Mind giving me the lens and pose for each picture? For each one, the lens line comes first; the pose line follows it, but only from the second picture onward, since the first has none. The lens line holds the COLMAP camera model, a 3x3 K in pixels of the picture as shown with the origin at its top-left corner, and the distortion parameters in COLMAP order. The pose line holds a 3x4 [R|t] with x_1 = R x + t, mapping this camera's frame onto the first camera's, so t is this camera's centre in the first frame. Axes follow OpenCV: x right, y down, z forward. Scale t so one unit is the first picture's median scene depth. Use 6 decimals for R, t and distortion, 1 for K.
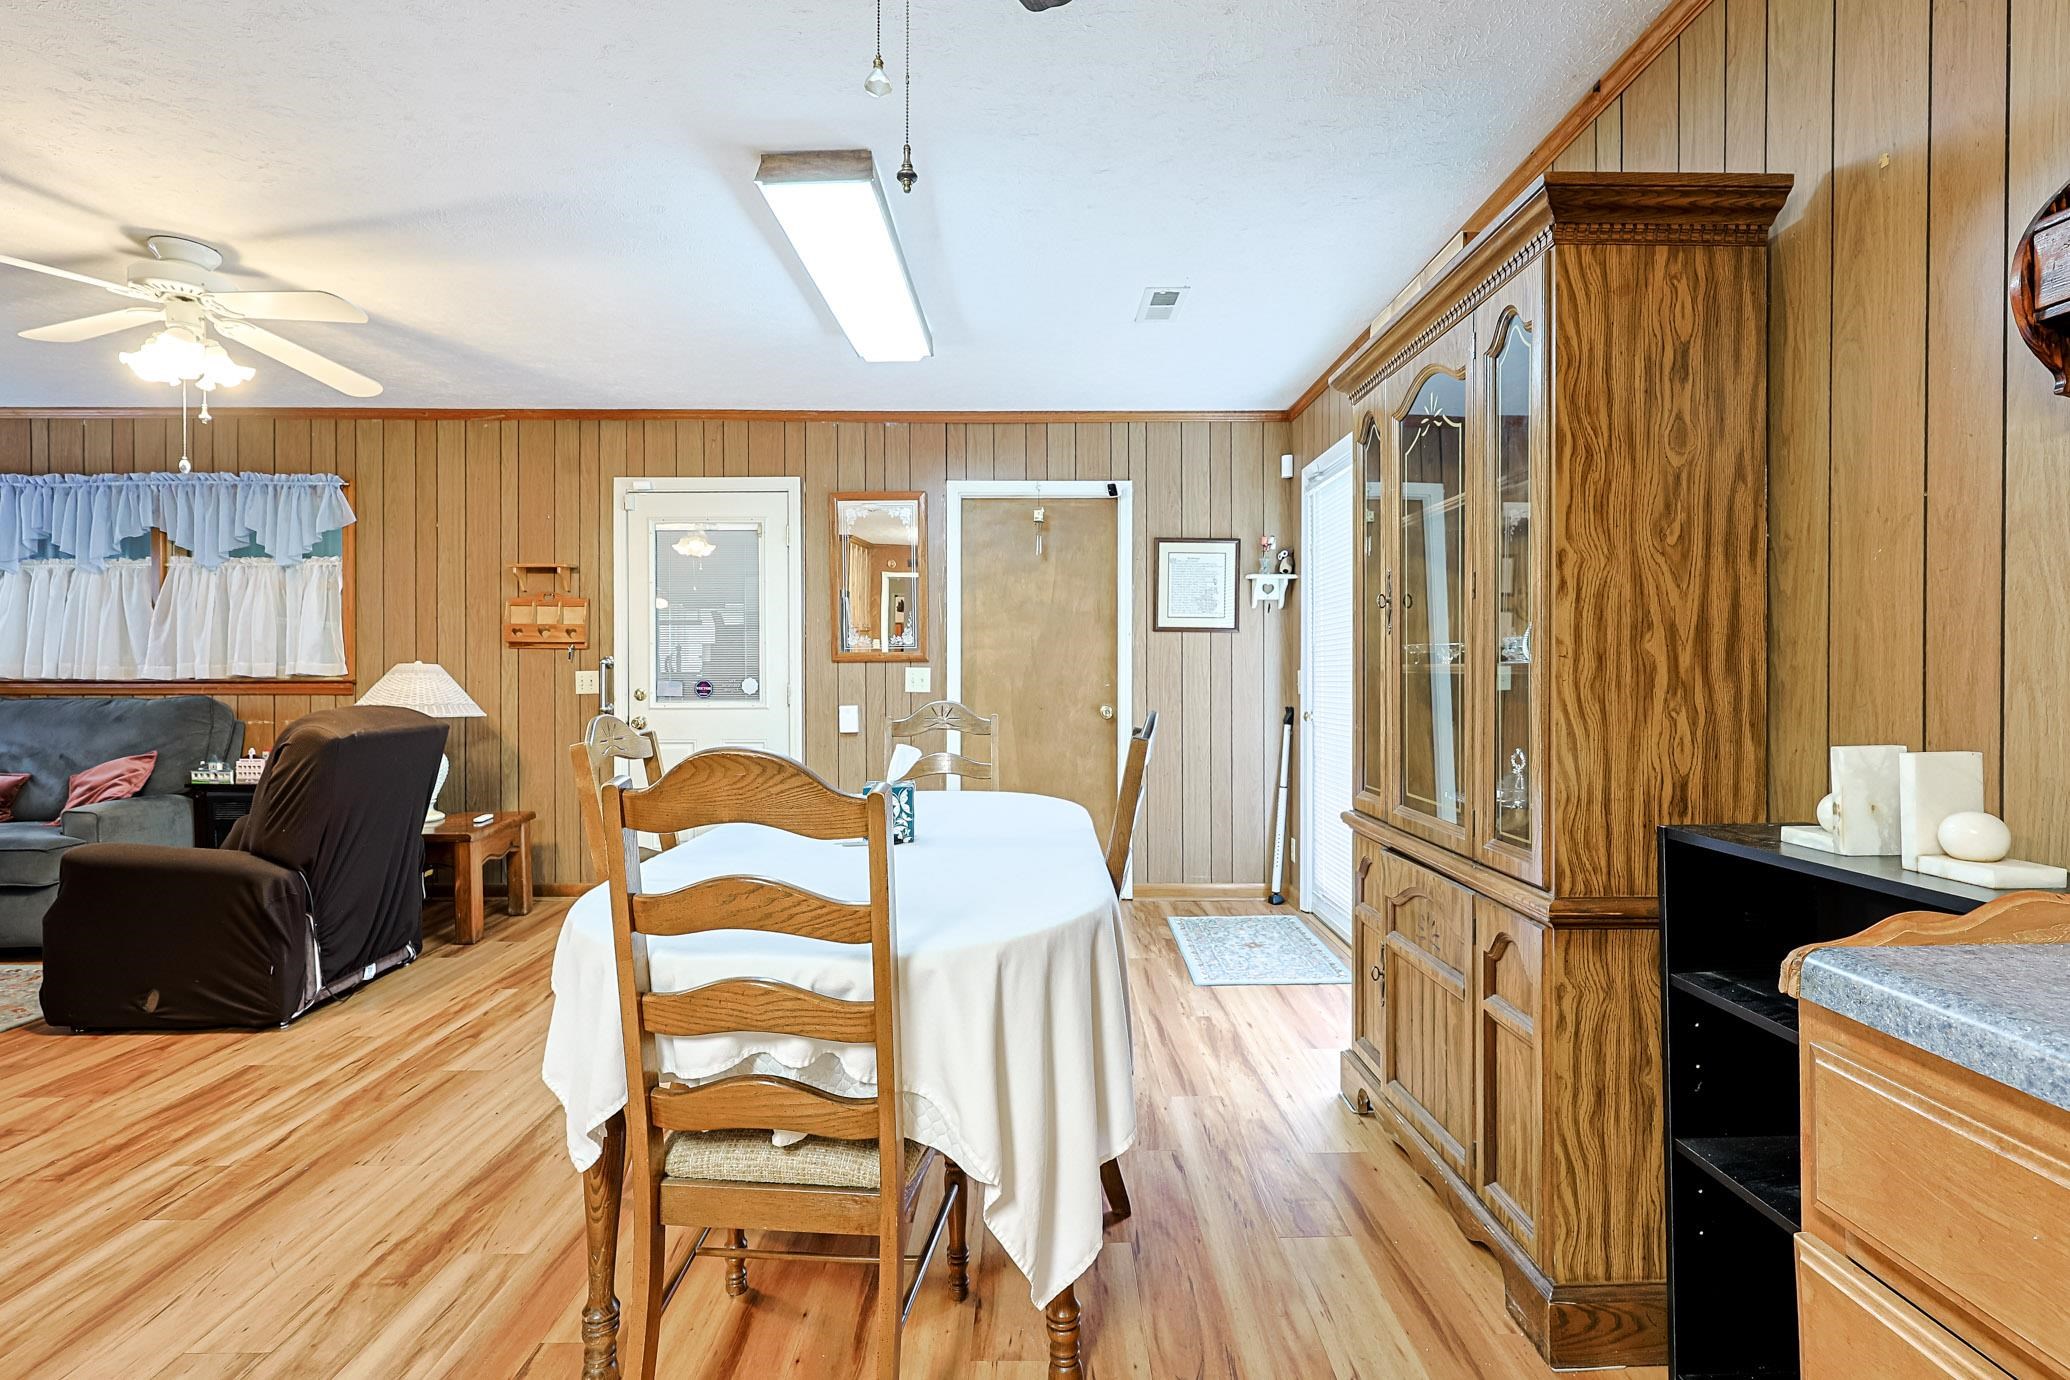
lens RADIAL K [[933.3, 0, 1066.6], [0, 933.3, 679.4], [0, 0, 1]] dist [-0.005129, 0.000136]
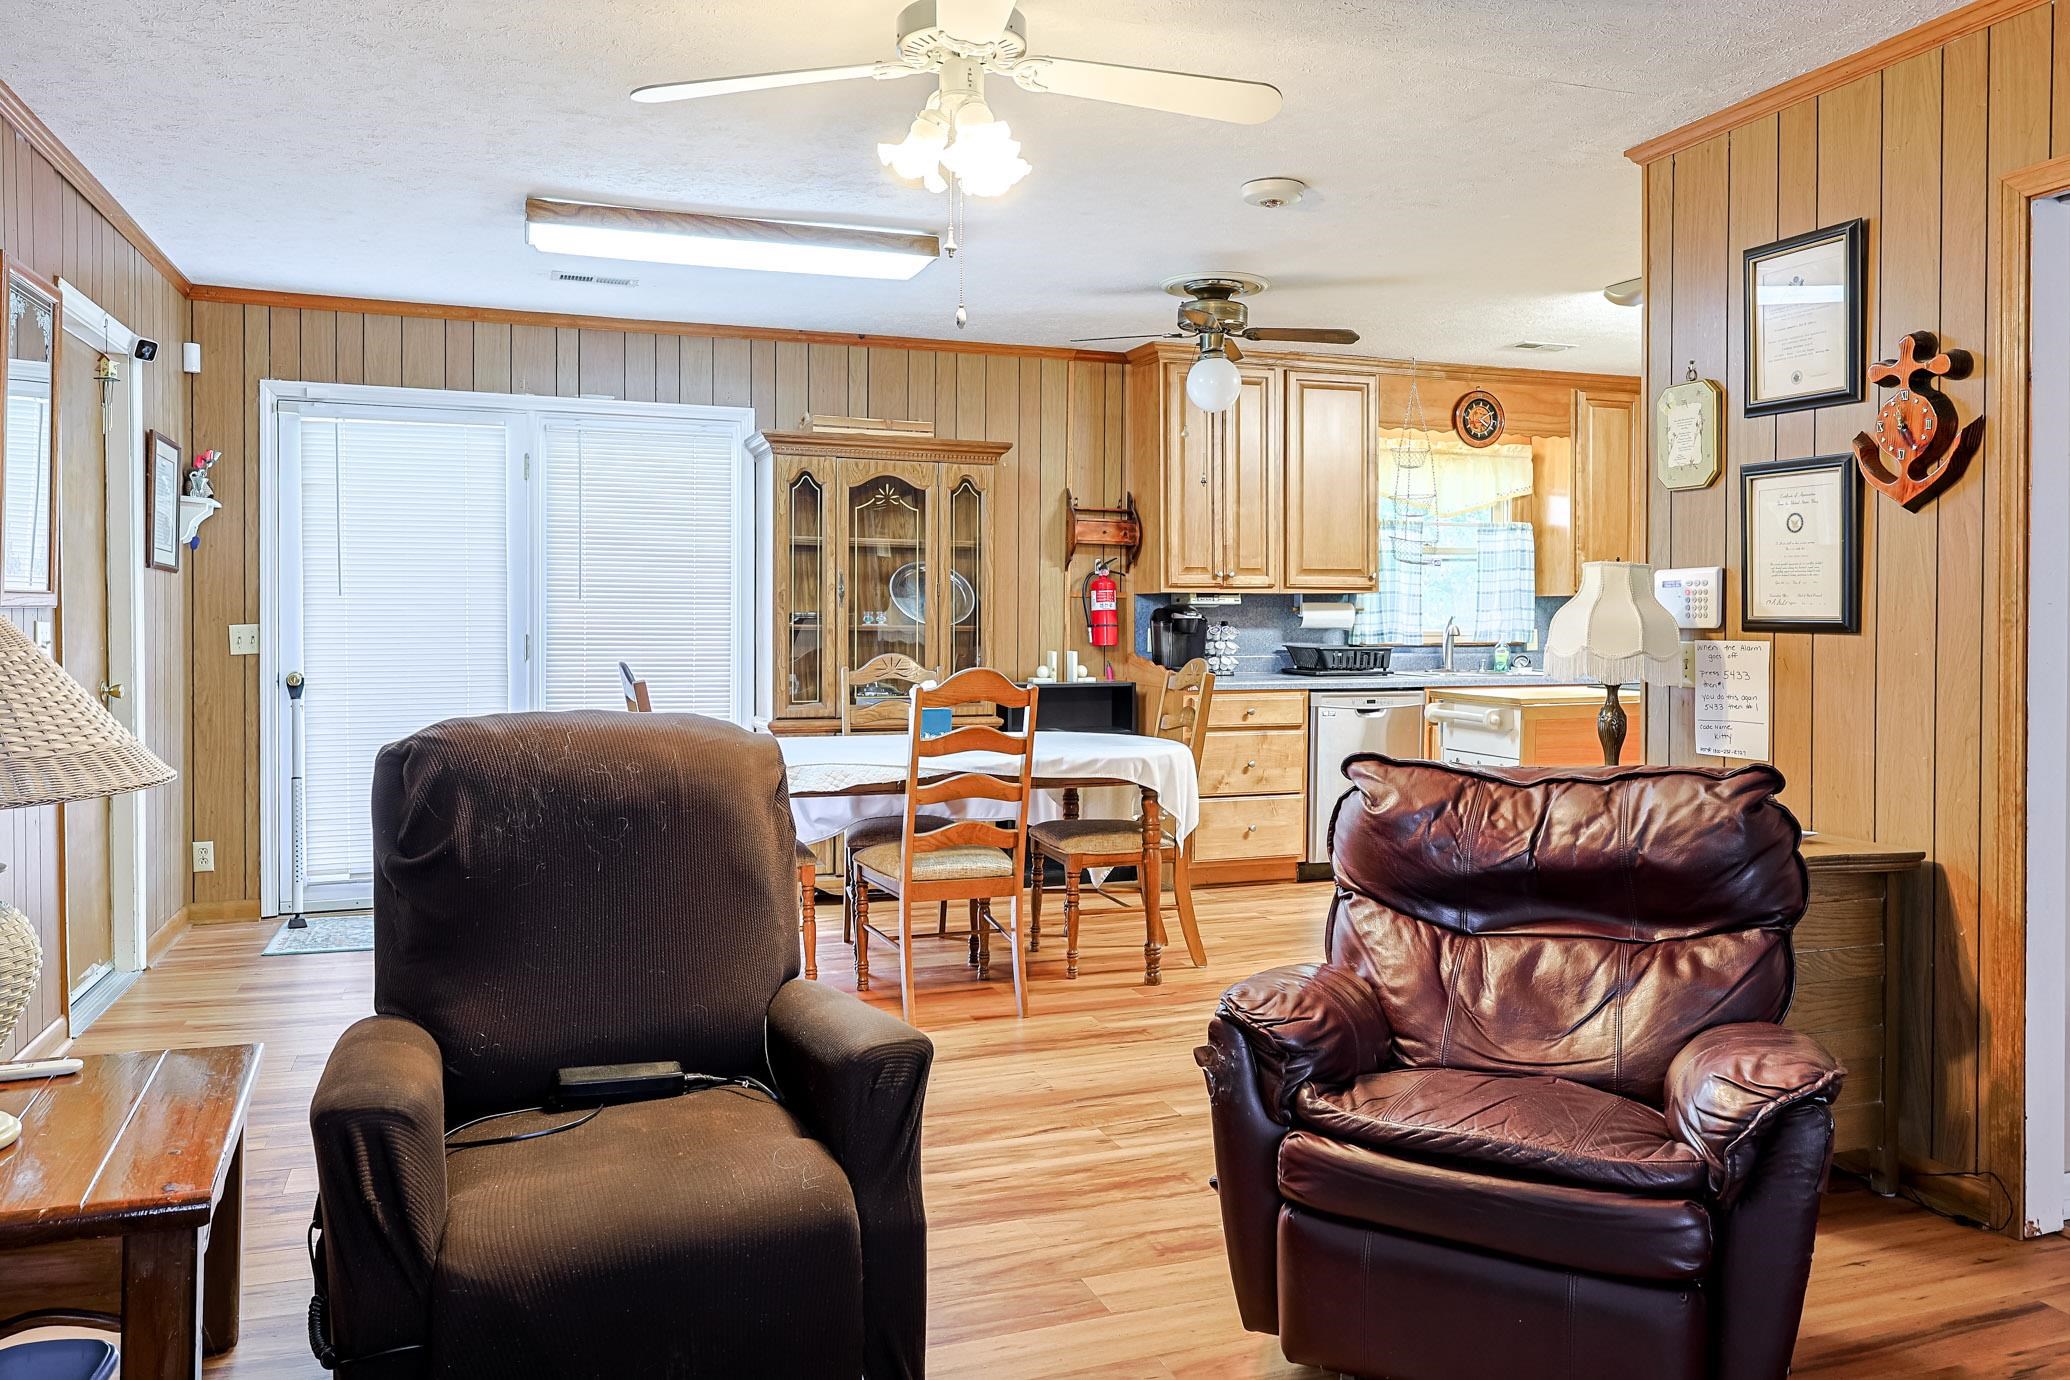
lens RADIAL K [[1448.6, 0, 1011.3], [0, 1448.6, 655.3], [0, 0, 1]] dist [0.007739, 0.002629]
pose [[-0.310159, -0.019648, 0.950482, -1.121080], [0.004245, 0.999748, 0.022051, -0.008643], [-0.950675, 0.010874, -0.309997, 0.749290]]
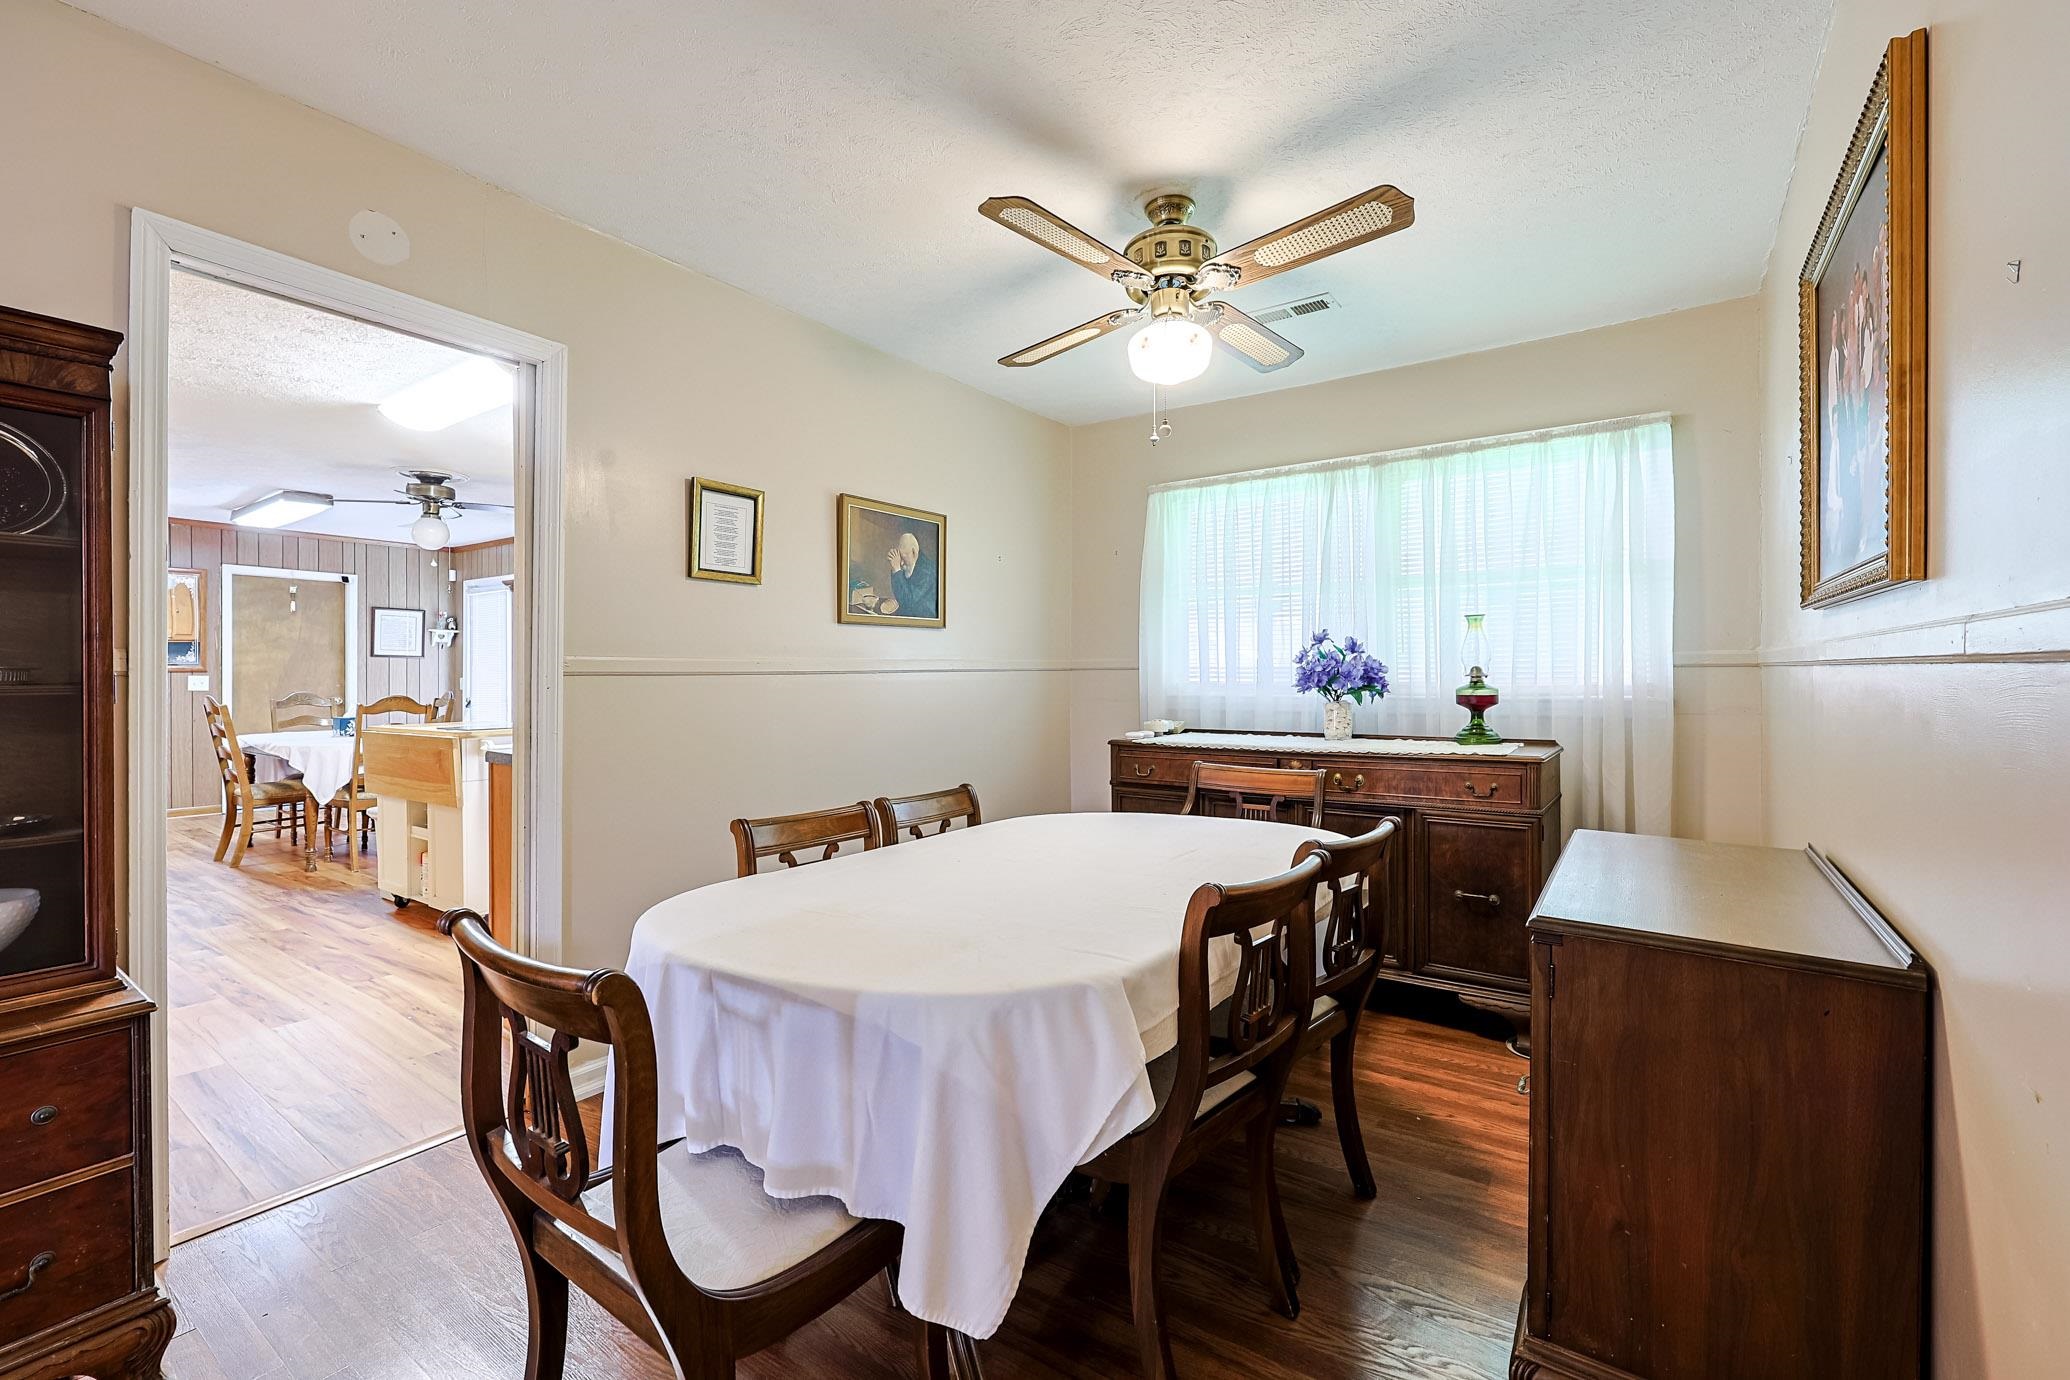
lens RADIAL K [[854.6, 0, 1028.8], [0, 854.6, 681.9], [0, 0, 1]] dist [-0.000545, 0.000094]
pose [[0.595461, 0.001741, 0.803382, -0.502019], [0.001296, 0.999994, -0.003128, 0.005254], [-0.803383, 0.002904, 0.595455, -1.084081]]
